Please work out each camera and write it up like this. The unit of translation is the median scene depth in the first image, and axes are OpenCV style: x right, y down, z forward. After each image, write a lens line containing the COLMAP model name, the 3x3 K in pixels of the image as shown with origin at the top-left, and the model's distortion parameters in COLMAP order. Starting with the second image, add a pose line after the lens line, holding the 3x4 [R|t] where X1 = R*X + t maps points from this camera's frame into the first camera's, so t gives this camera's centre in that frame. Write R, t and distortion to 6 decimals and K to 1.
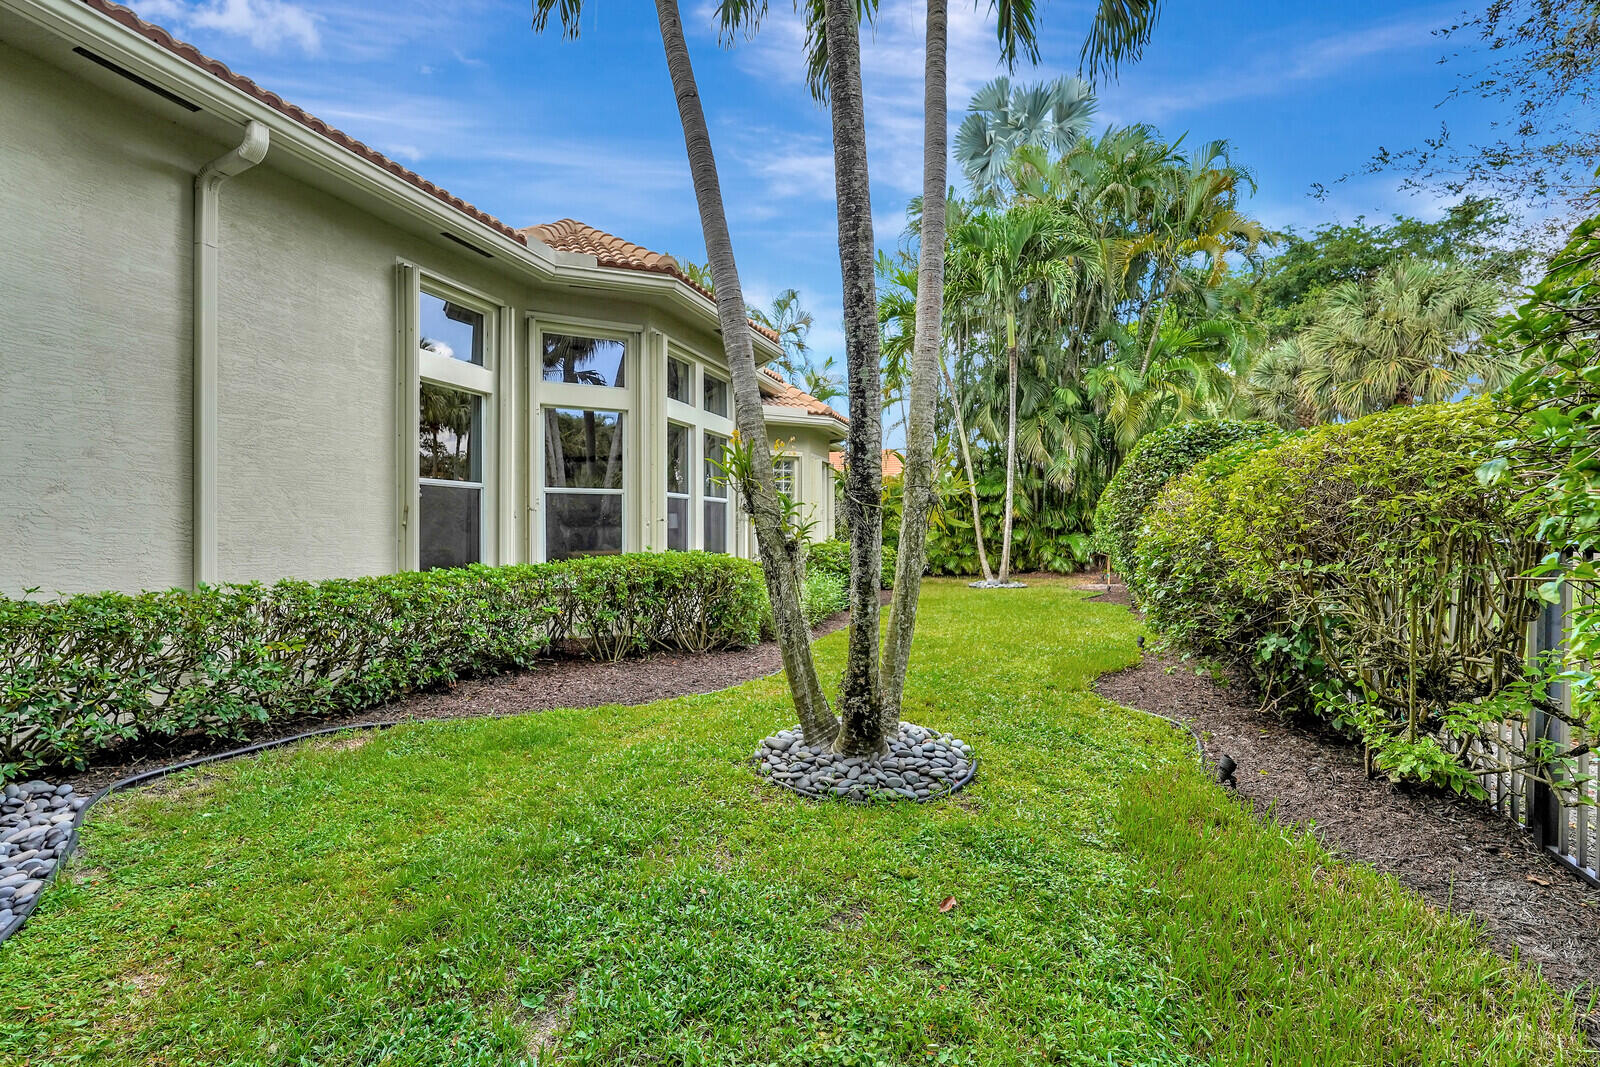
lens RADIAL K [[722.3, 0, 802.8], [0, 722.3, 525.4], [0, 0, 1]] dist [-0.013355, 0.007786]
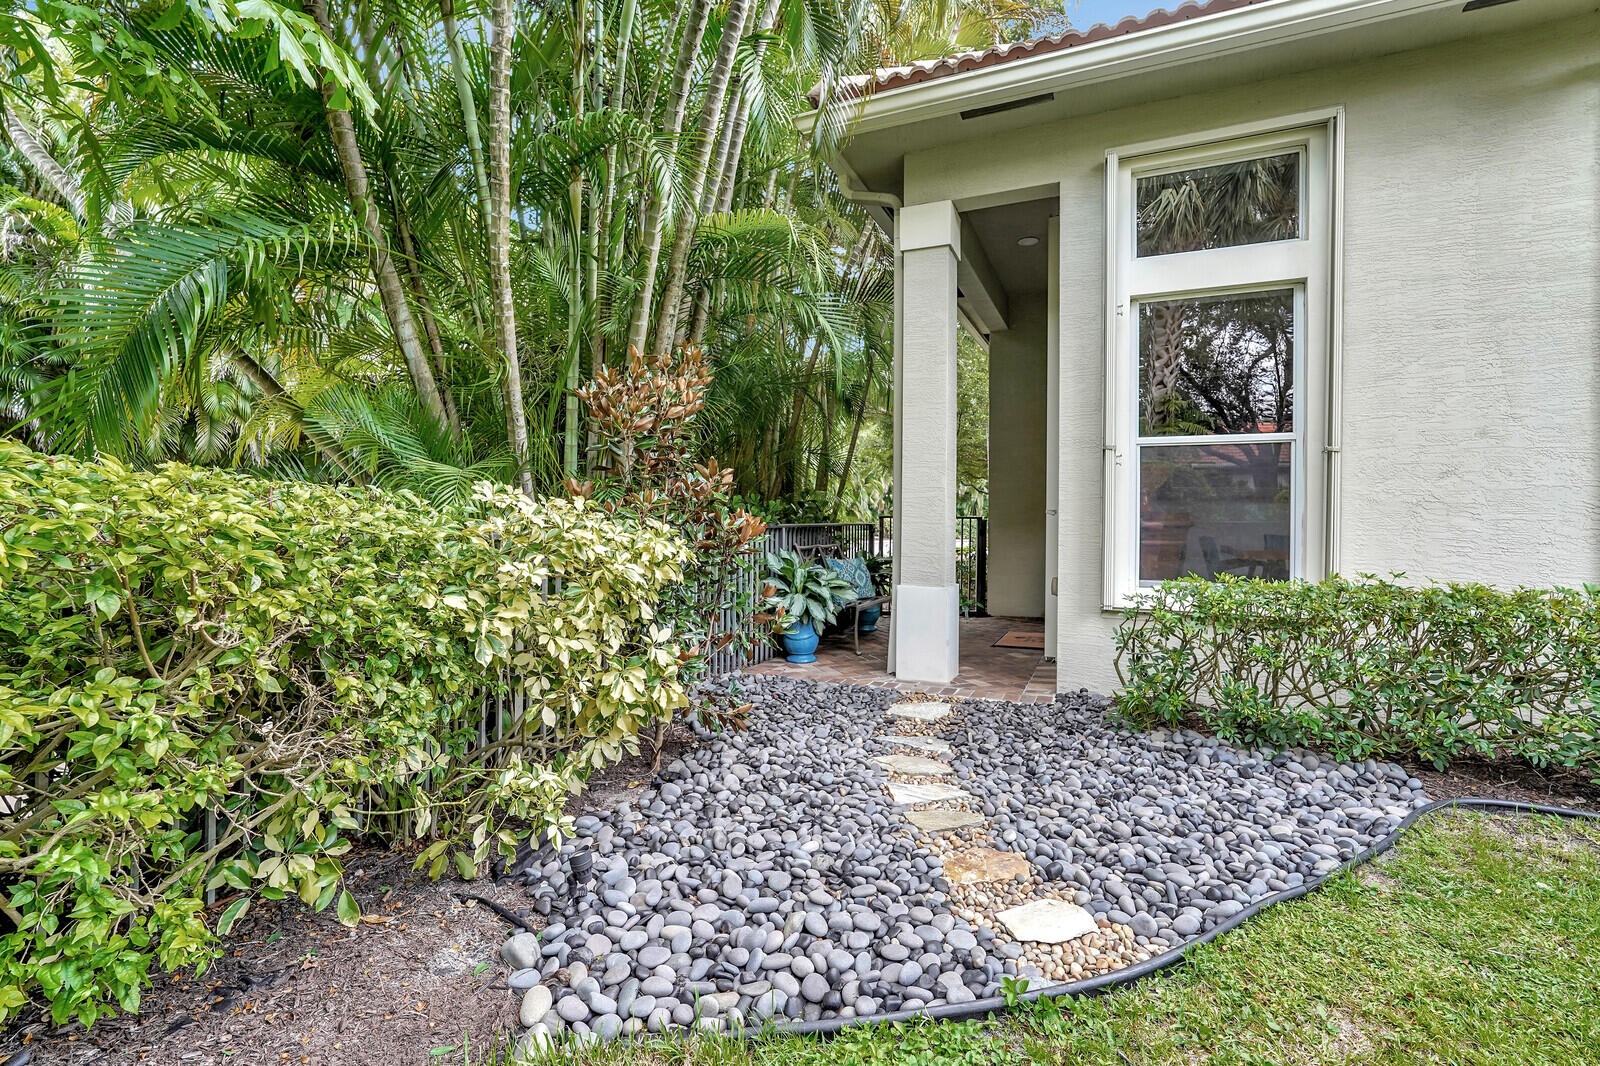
lens RADIAL K [[722.3, 0, 801.3], [0, 722.3, 516.0], [0, 0, 1]] dist [-0.013355, 0.007786]
pose [[-0.075753, 0.001067, -0.997126, -0.000662], [0.002661, 0.999996, 0.000868, 0.003800], [0.997123, -0.002587, -0.075755, 0.221481]]
